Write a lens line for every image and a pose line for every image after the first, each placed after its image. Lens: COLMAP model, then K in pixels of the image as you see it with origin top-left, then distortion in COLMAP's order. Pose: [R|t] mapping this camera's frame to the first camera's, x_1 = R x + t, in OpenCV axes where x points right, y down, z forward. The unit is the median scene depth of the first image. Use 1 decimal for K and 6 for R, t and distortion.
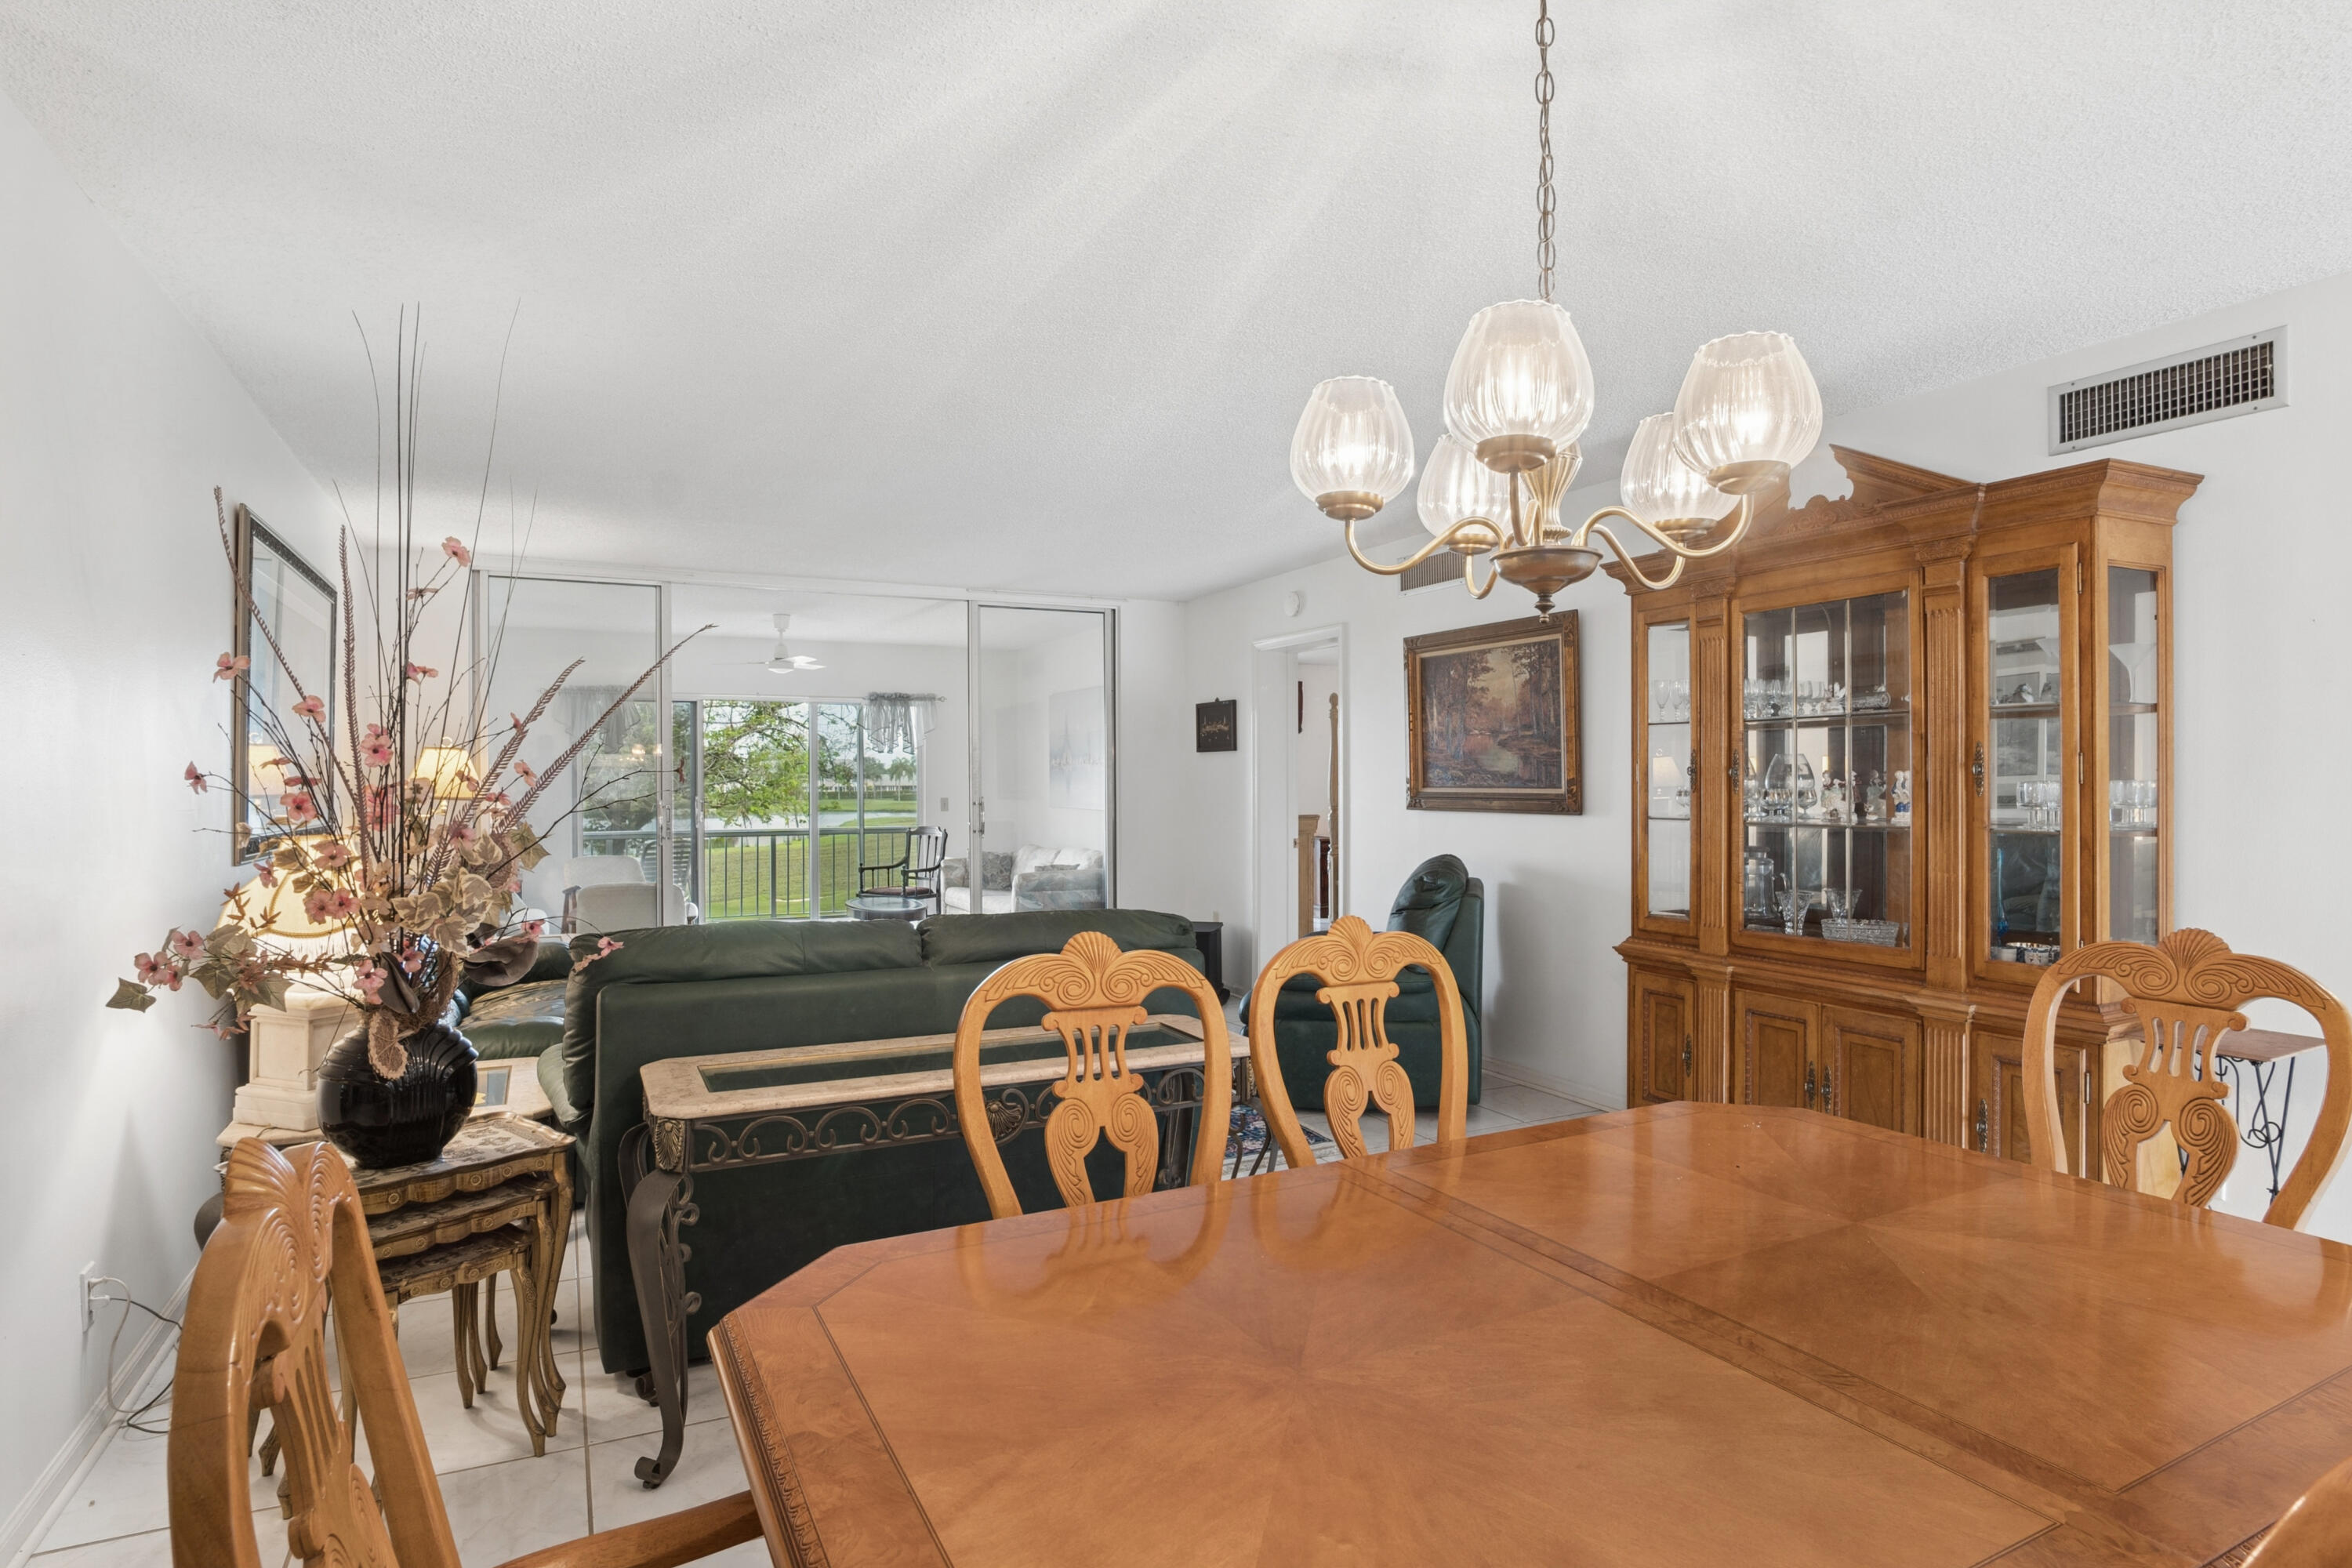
lens RADIAL K [[1253.0, 0, 1184.9], [0, 1253.0, 780.8], [0, 0, 1]] dist [-0.021004, 0.009303]
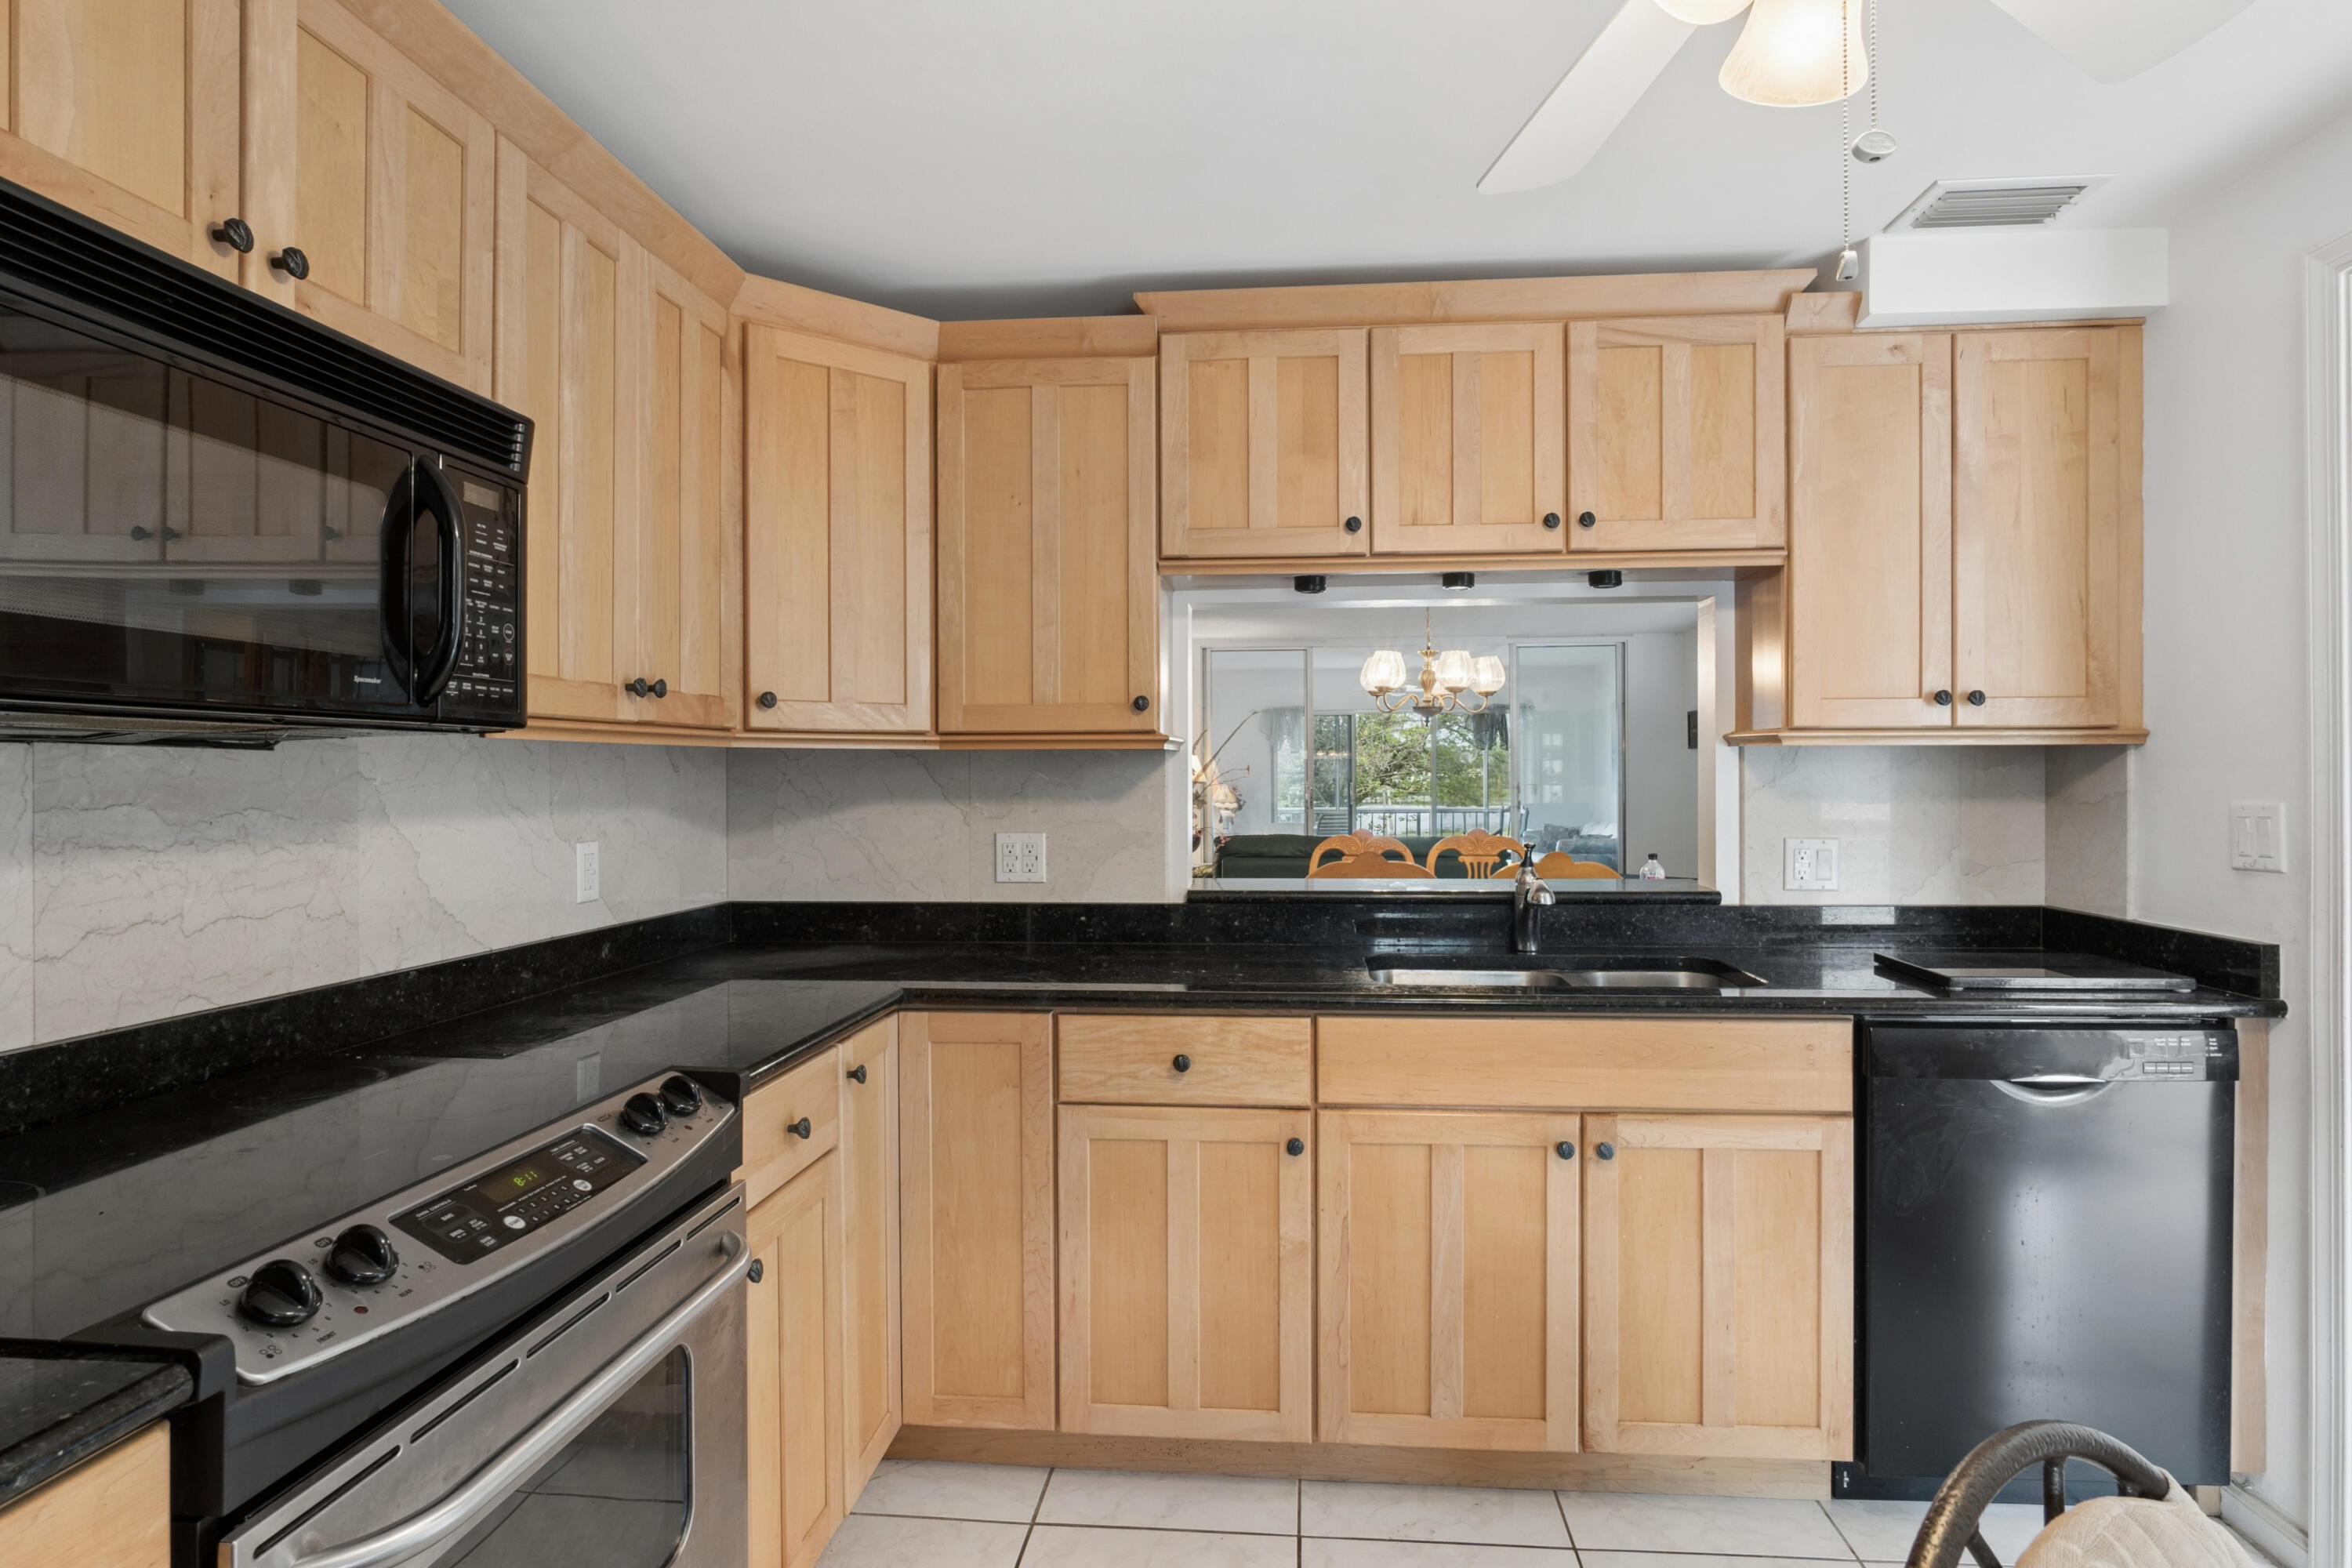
lens RADIAL K [[1253.0, 0, 1184.9], [0, 1253.0, 780.8], [0, 0, 1]] dist [-0.021004, 0.009303]
pose [[0.844509, 0.005250, -0.535516, 0.379825], [-0.001040, 0.999966, 0.008163, -0.000773], [0.535540, -0.006337, 0.844486, -0.535892]]
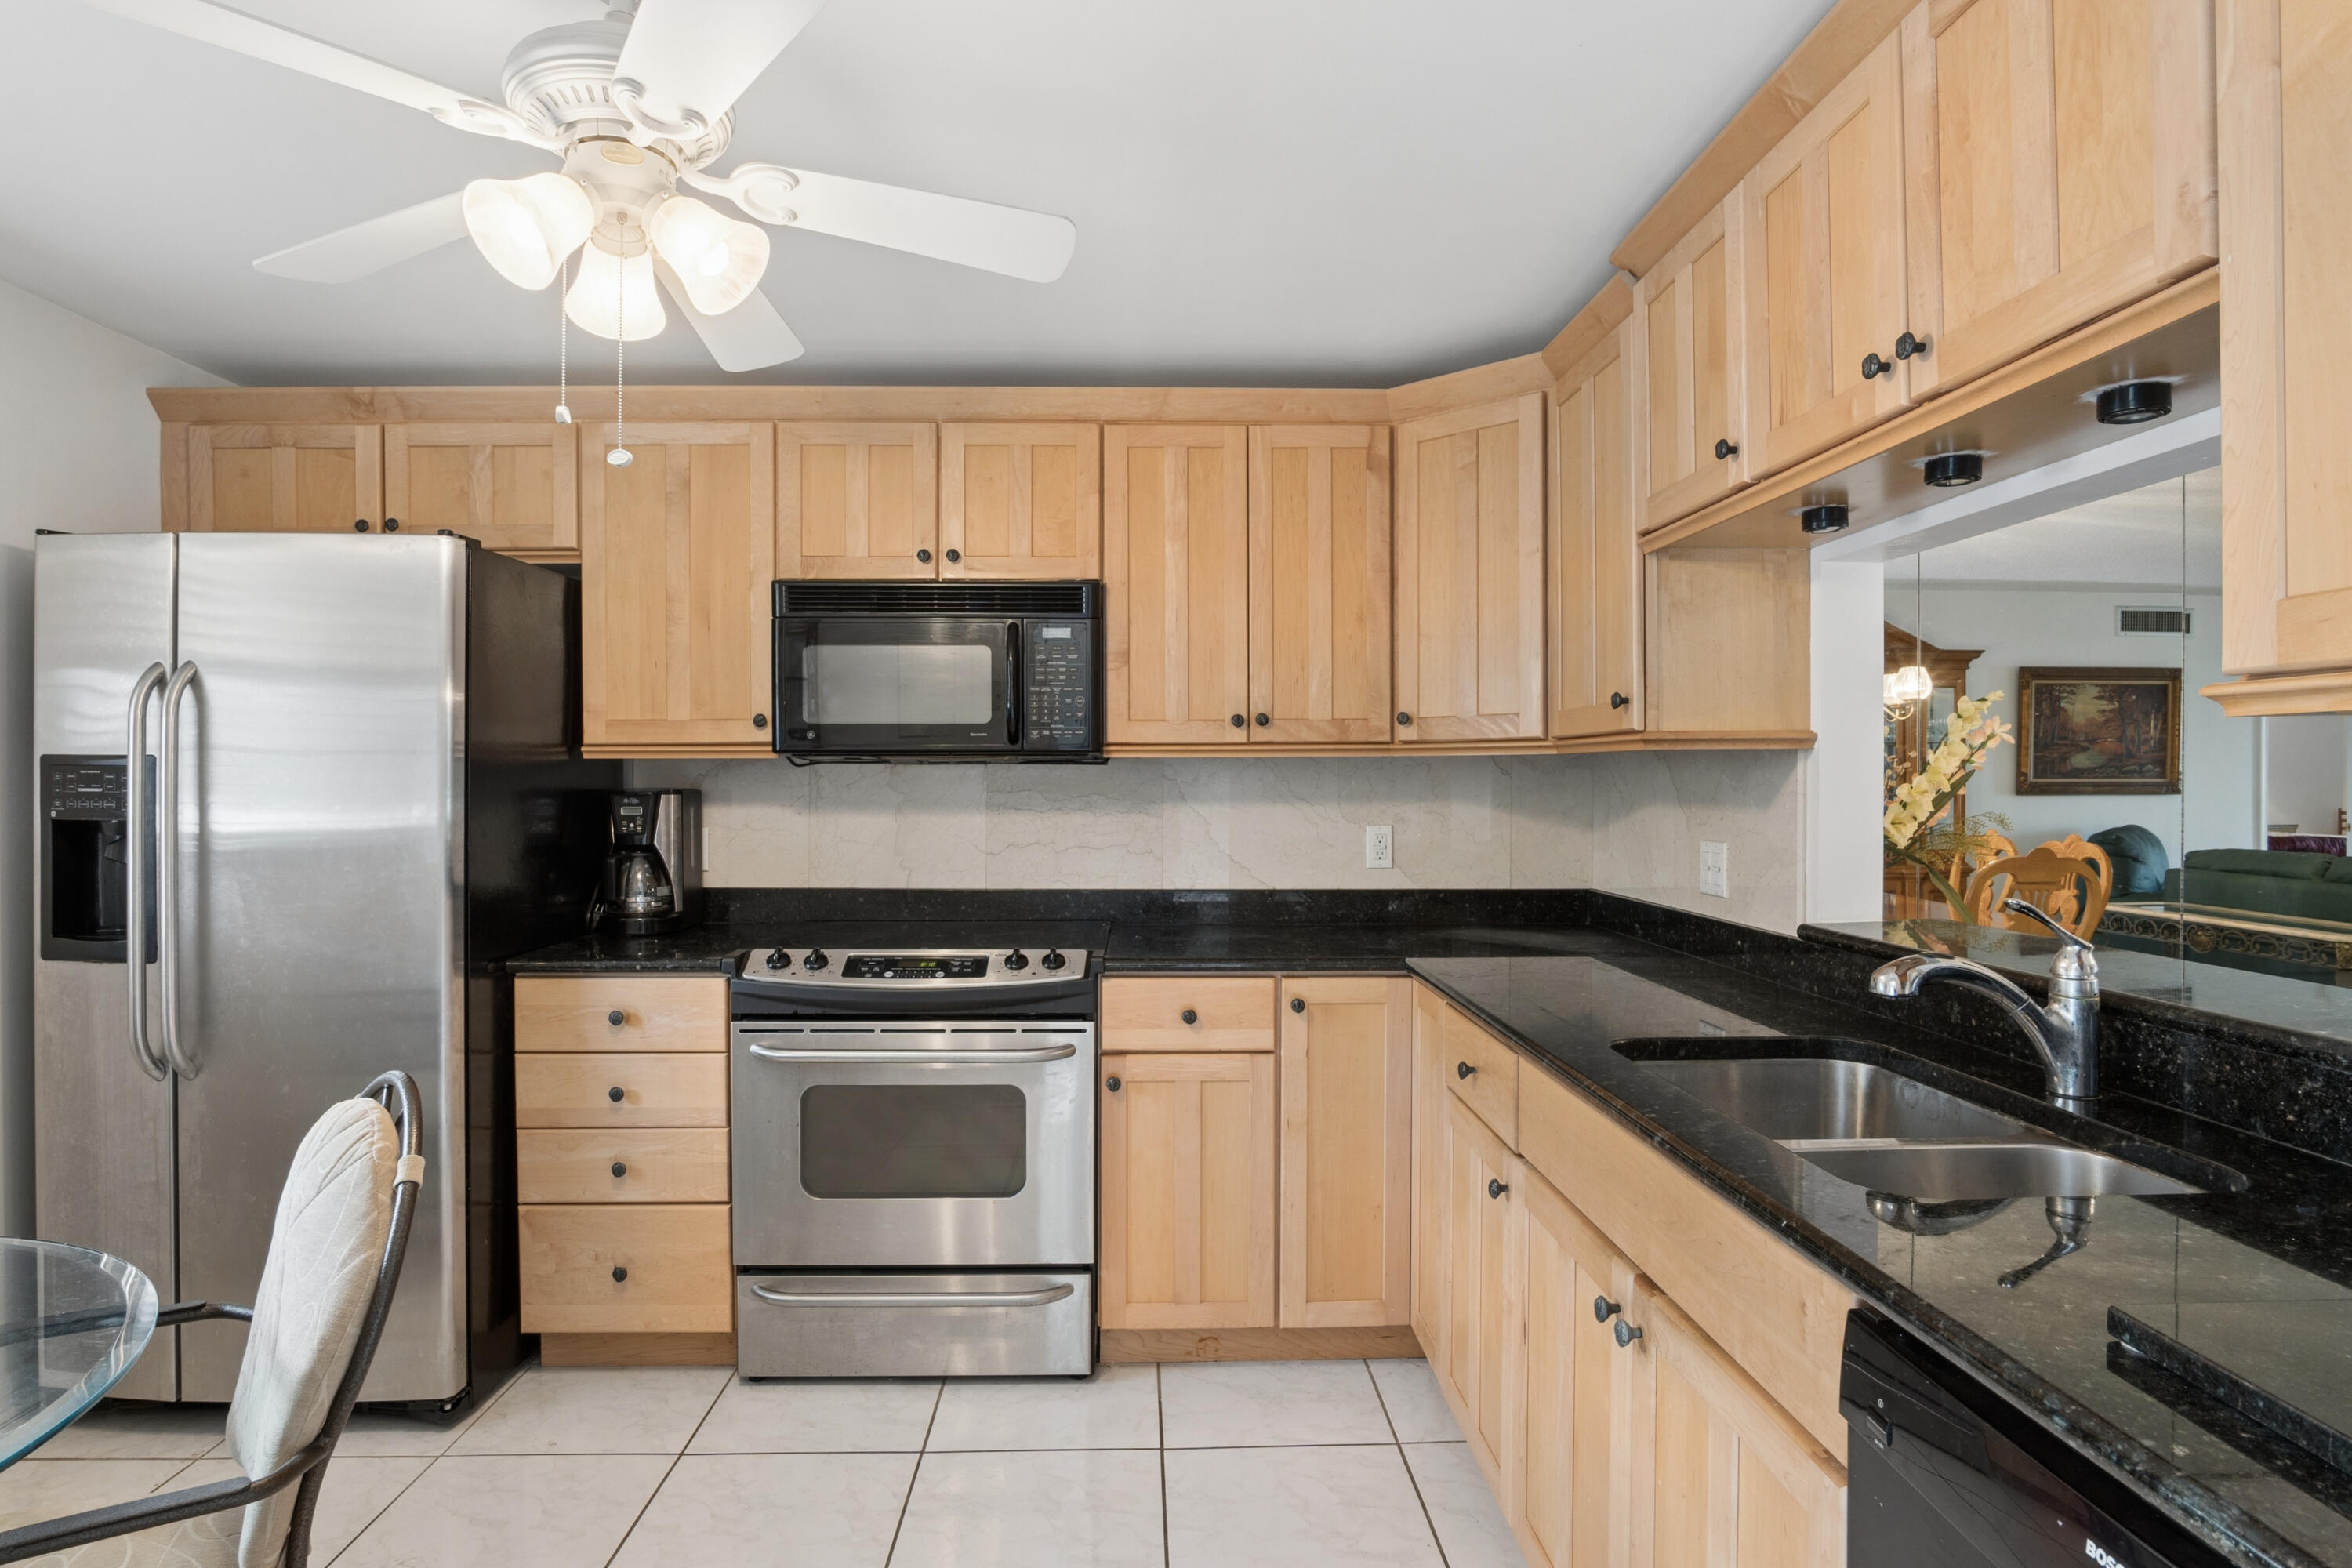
lens RADIAL K [[1253.0, 0, 1184.9], [0, 1253.0, 780.8], [0, 0, 1]] dist [-0.021004, 0.009303]
pose [[-0.423868, 0.008569, -0.905684, 0.558365], [0.003524, 0.999963, 0.007811, -0.002446], [0.905717, 0.000119, -0.423882, -0.114769]]
